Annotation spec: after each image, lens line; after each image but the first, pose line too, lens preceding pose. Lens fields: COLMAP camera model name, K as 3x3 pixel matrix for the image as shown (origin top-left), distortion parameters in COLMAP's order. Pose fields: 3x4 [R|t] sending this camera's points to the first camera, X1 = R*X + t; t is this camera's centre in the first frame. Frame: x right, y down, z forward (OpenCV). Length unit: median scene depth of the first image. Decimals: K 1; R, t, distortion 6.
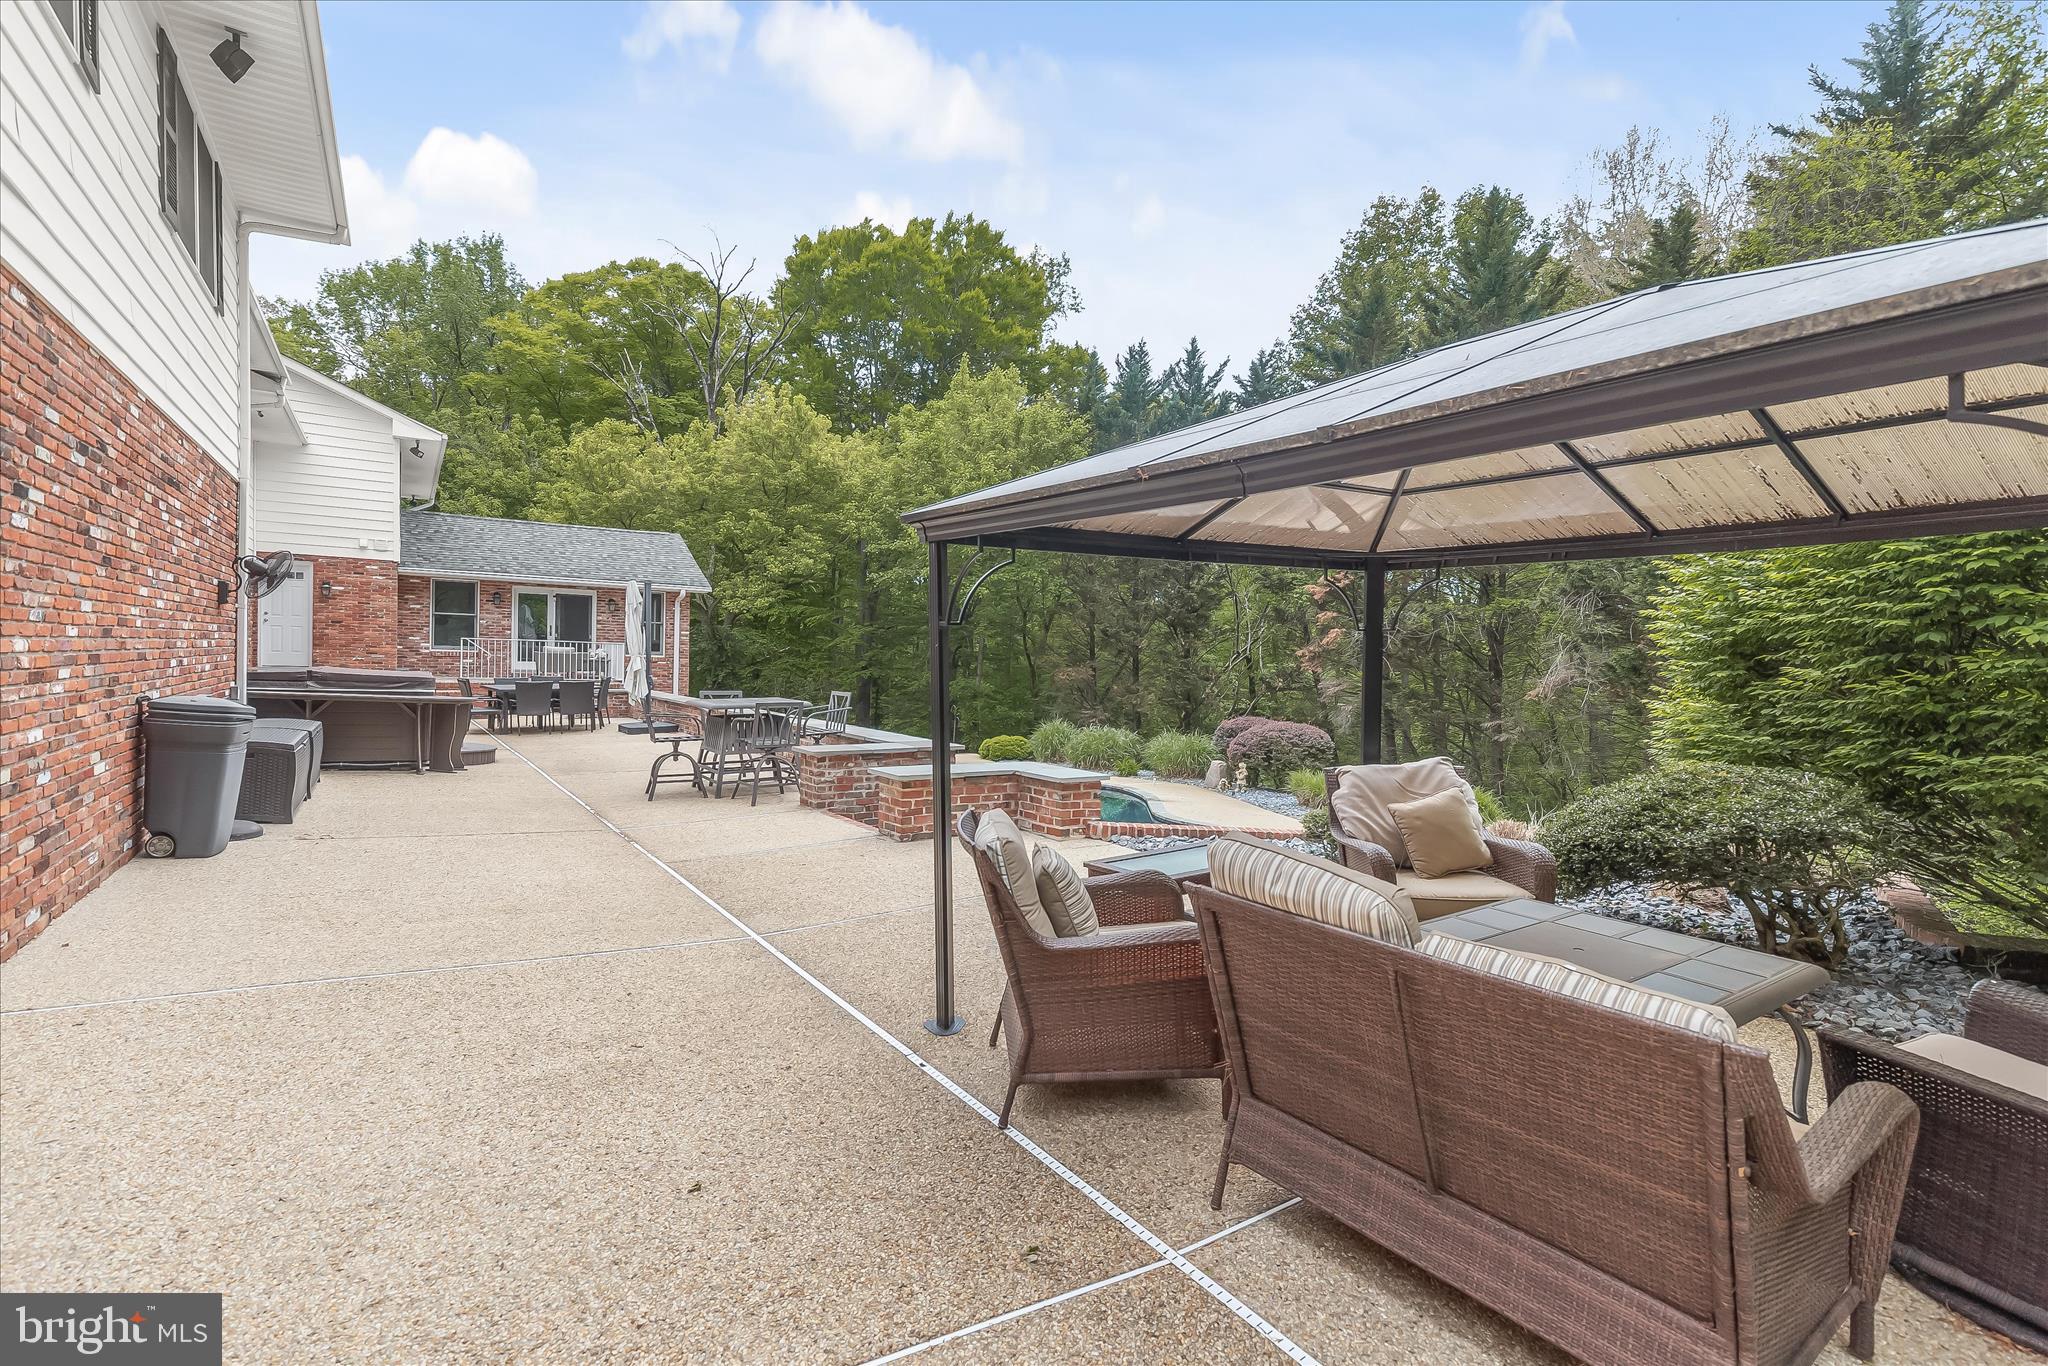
lens RADIAL K [[972.3, 0, 1025.6], [0, 972.3, 675.5], [0, 0, 1]] dist [0.015035, -0.002810]
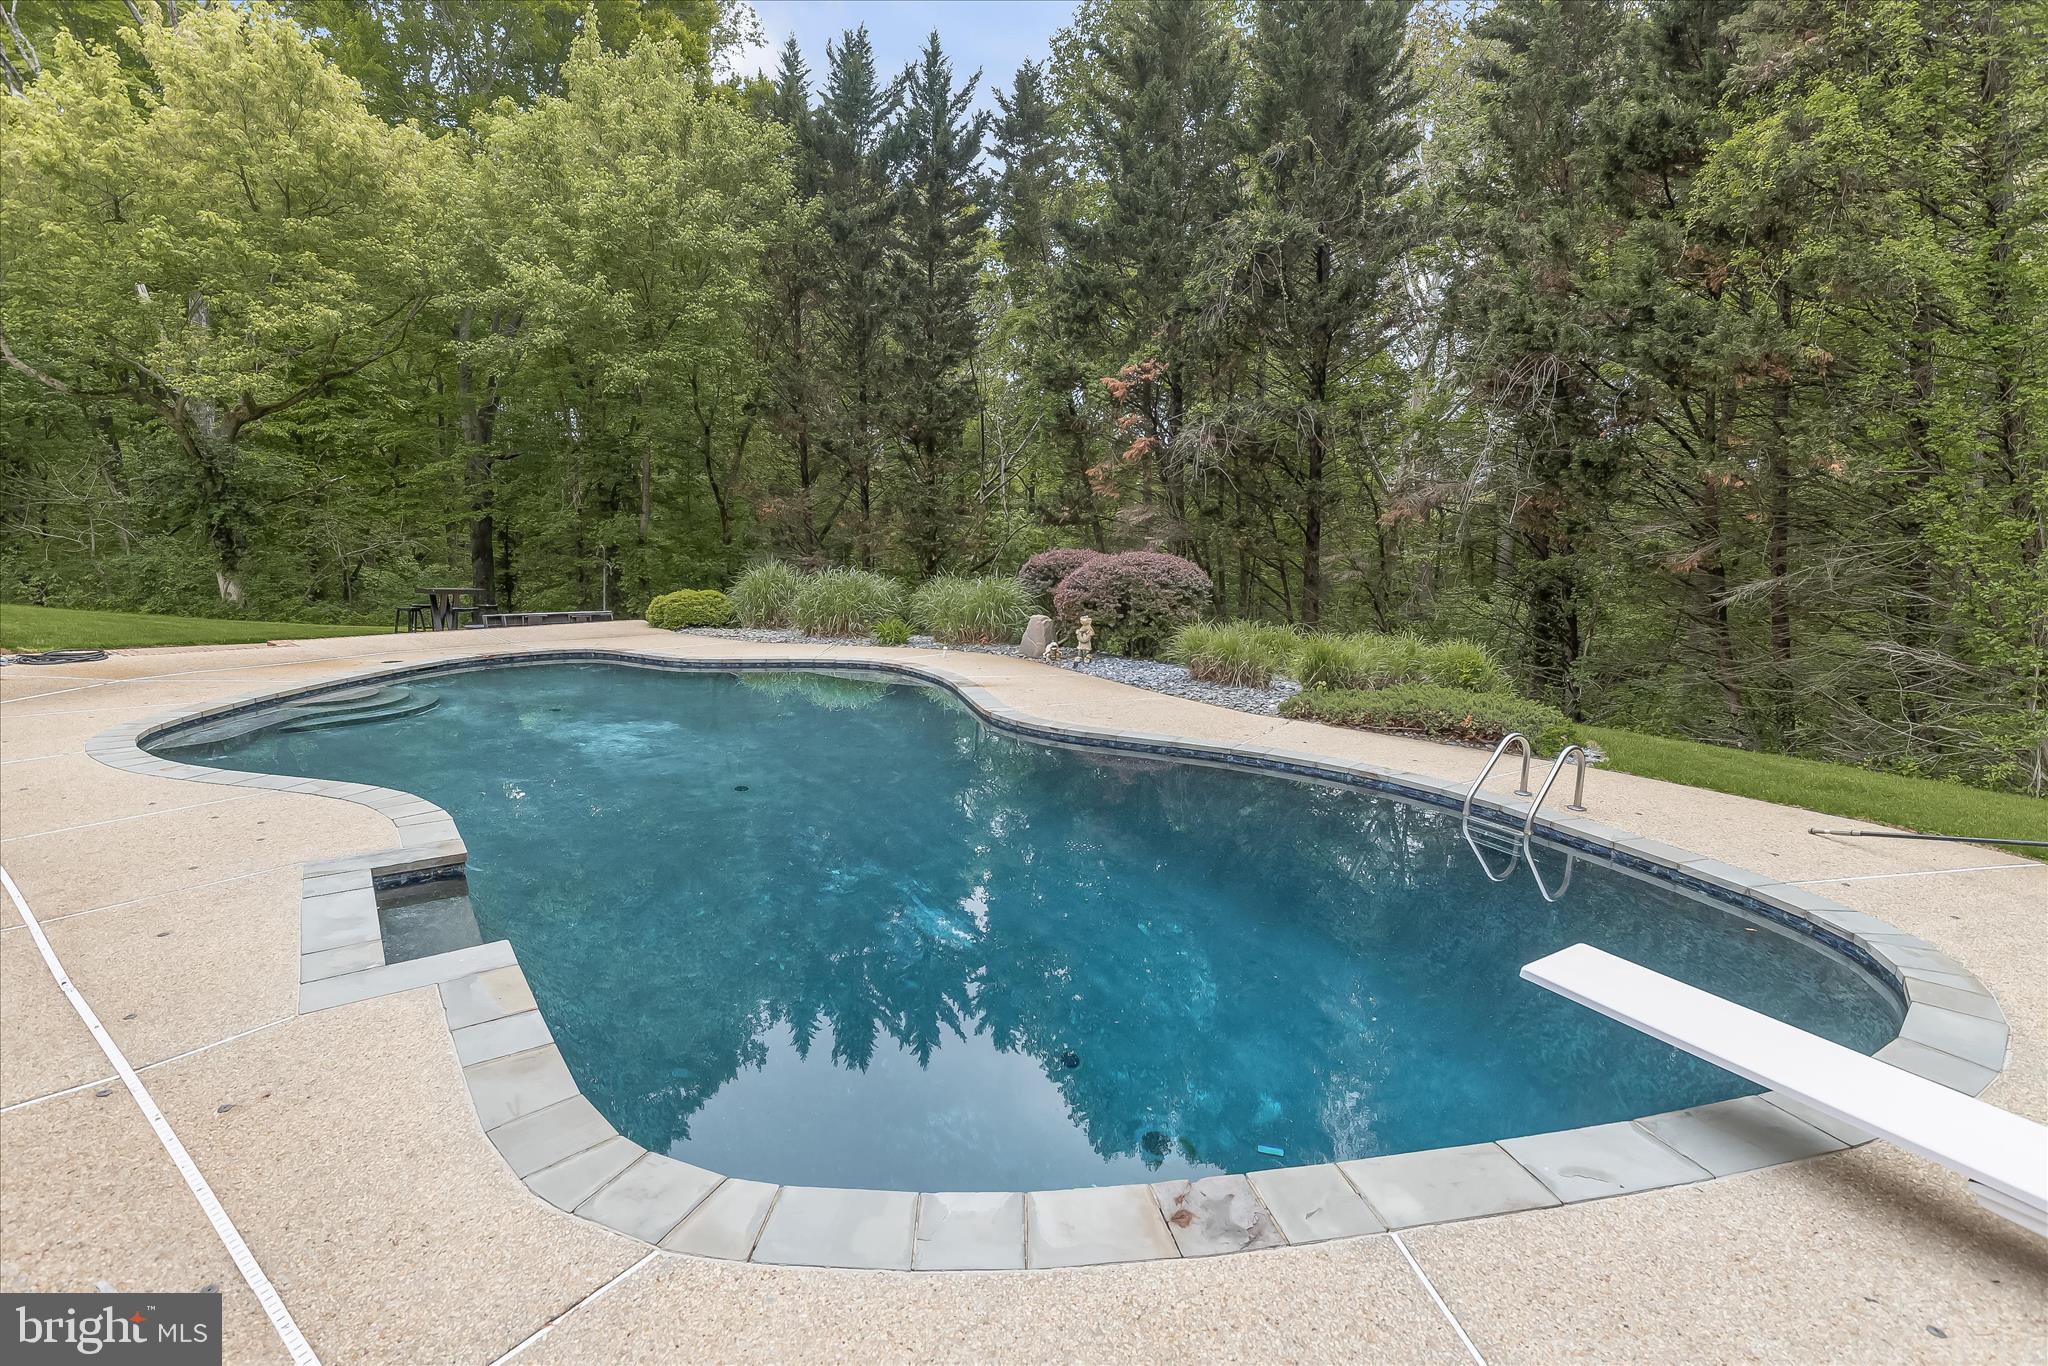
lens RADIAL K [[972.3, 0, 1006.4], [0, 972.3, 650.4], [0, 0, 1]] dist [0.015035, -0.002810]
pose [[0.955741, -0.046012, 0.290589, -0.007855], [0.012220, 0.993051, 0.117049, 0.023951], [-0.293956, -0.108317, 0.949662, 0.267850]]
